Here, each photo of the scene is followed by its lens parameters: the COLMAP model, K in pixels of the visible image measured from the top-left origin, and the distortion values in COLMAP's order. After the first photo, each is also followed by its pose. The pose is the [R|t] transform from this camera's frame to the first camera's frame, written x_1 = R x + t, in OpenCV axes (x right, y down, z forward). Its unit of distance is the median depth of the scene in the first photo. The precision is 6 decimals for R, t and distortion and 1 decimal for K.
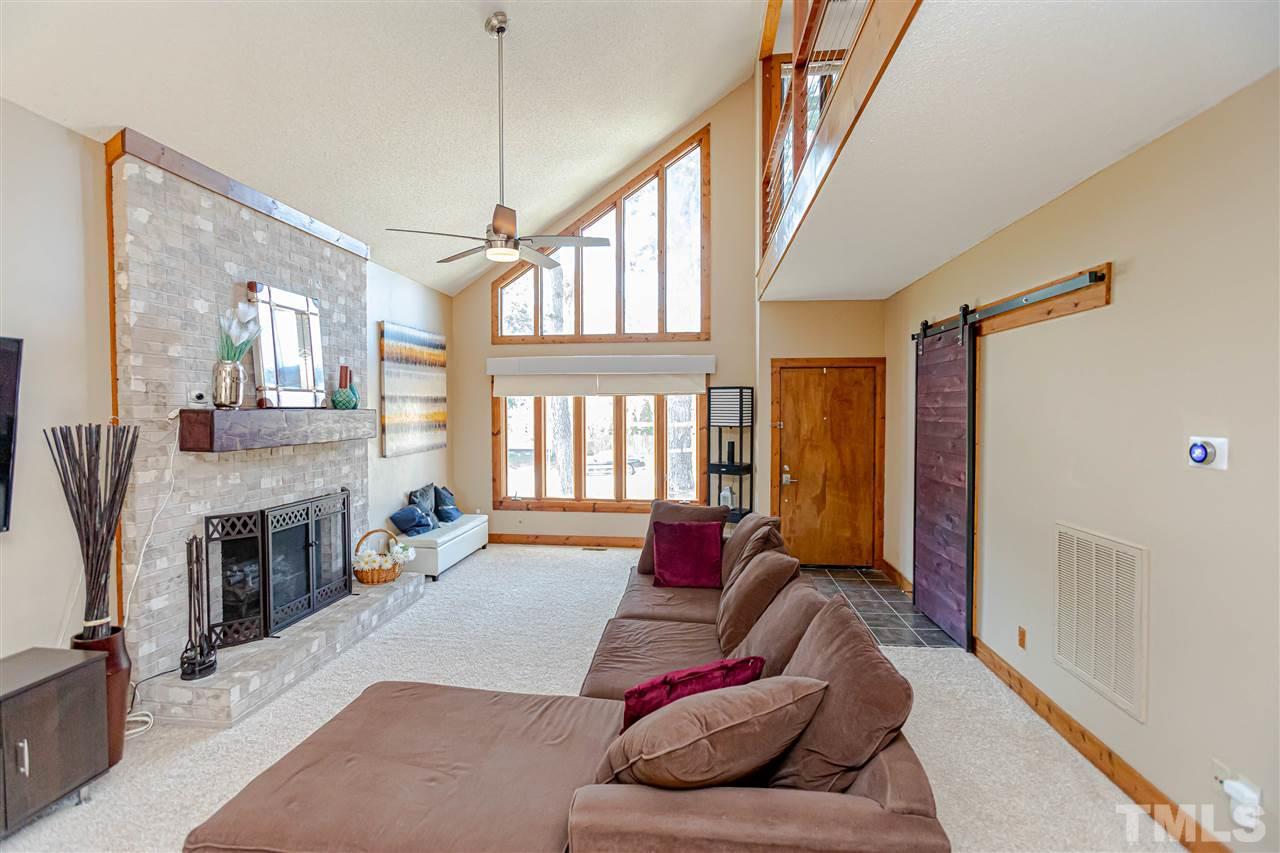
lens RADIAL K [[567.1, 0, 629.5], [0, 567.1, 422.0], [0, 0, 1]] dist [0.000371, 0.001590]
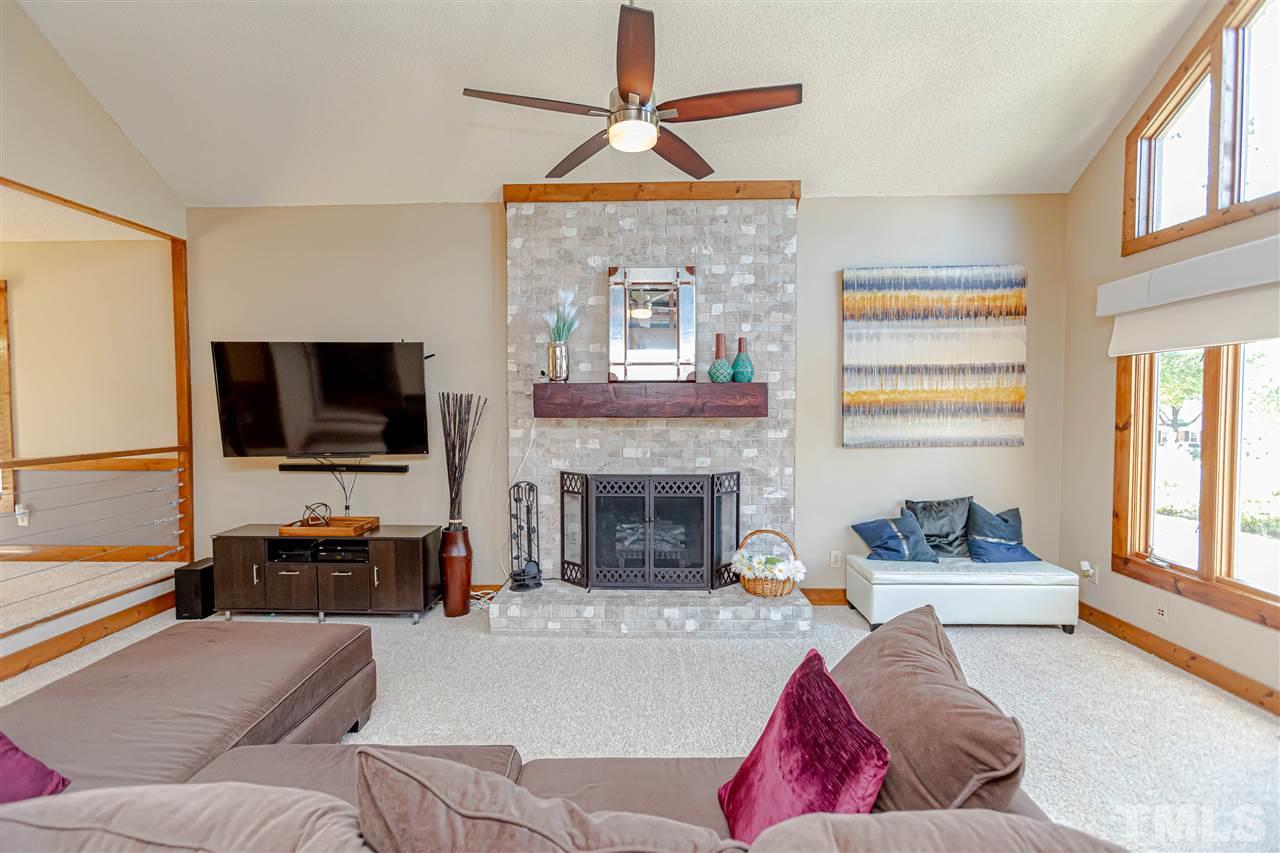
lens RADIAL K [[567.1, 0, 633.7], [0, 567.1, 423.3], [0, 0, 1]] dist [0.000371, 0.001590]
pose [[0.099759, 0.026820, -0.994650, 0.364088], [-0.022162, 0.999449, 0.024726, 0.021912], [0.994765, 0.019577, 0.100298, 0.767404]]
